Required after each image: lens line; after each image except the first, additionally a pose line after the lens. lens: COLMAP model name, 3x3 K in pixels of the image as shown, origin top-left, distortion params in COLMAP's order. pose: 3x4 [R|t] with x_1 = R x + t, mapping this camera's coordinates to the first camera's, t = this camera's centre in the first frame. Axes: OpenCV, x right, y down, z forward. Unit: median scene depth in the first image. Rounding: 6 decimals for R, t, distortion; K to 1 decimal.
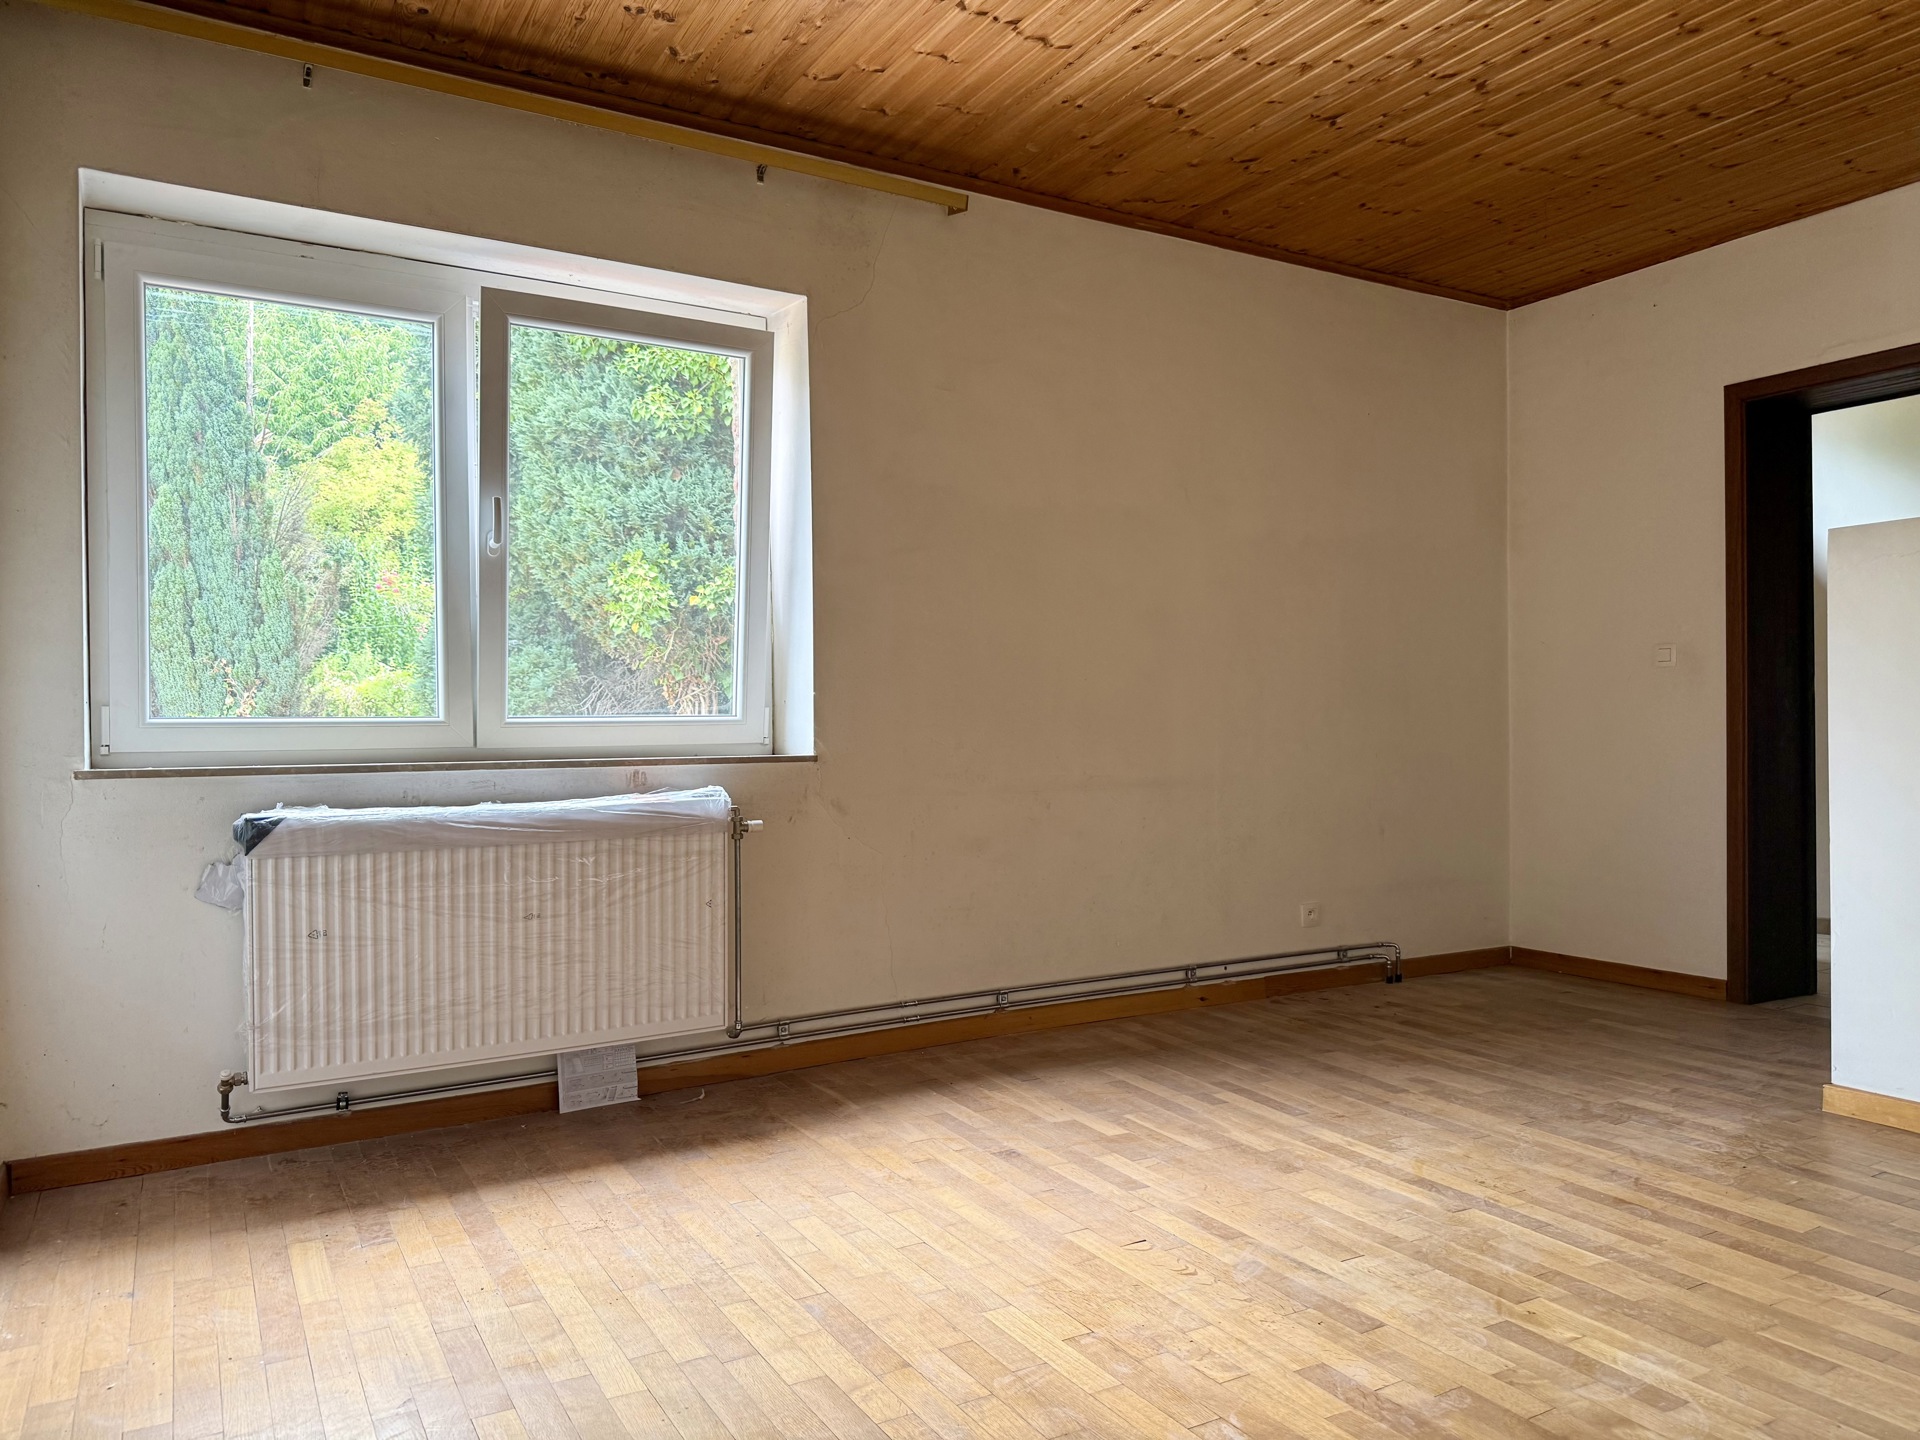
lens RADIAL K [[1335.9, 0, 960.5], [0, 1335.9, 719.7], [0, 0, 1]] dist [-0.001418, 0.000410]
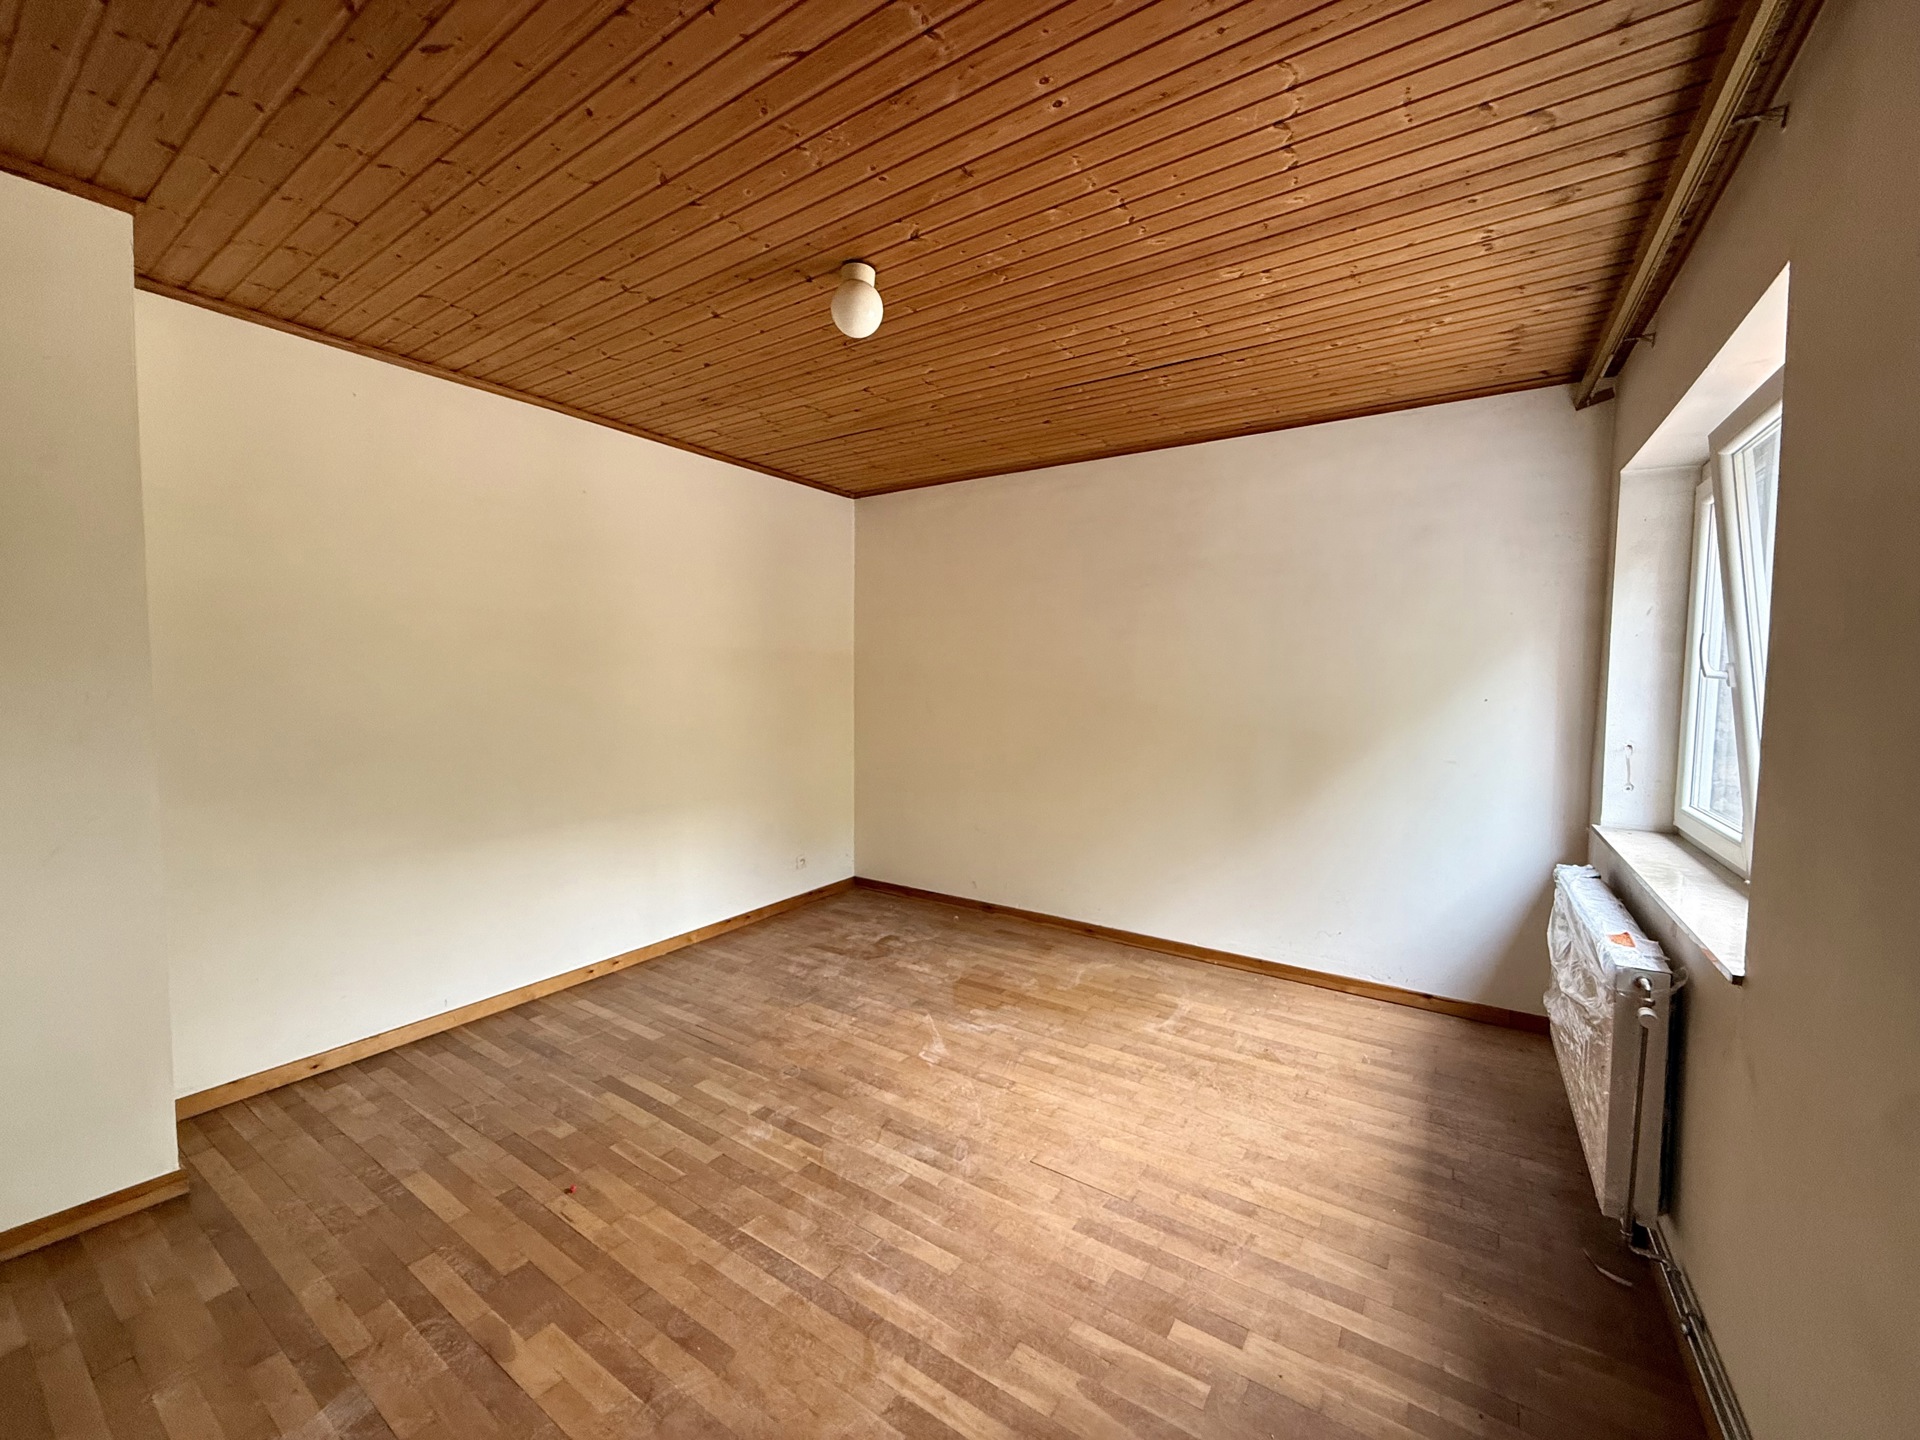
lens RADIAL K [[761.7, 0, 956.1], [0, 761.7, 717.7], [0, 0, 1]] dist [0.000782, 0.000015]
pose [[-0.896790, 0.028119, -0.441561, 0.567696], [-0.001835, 0.997734, 0.067263, -0.181699], [0.442452, 0.061131, -0.894706, 1.642036]]
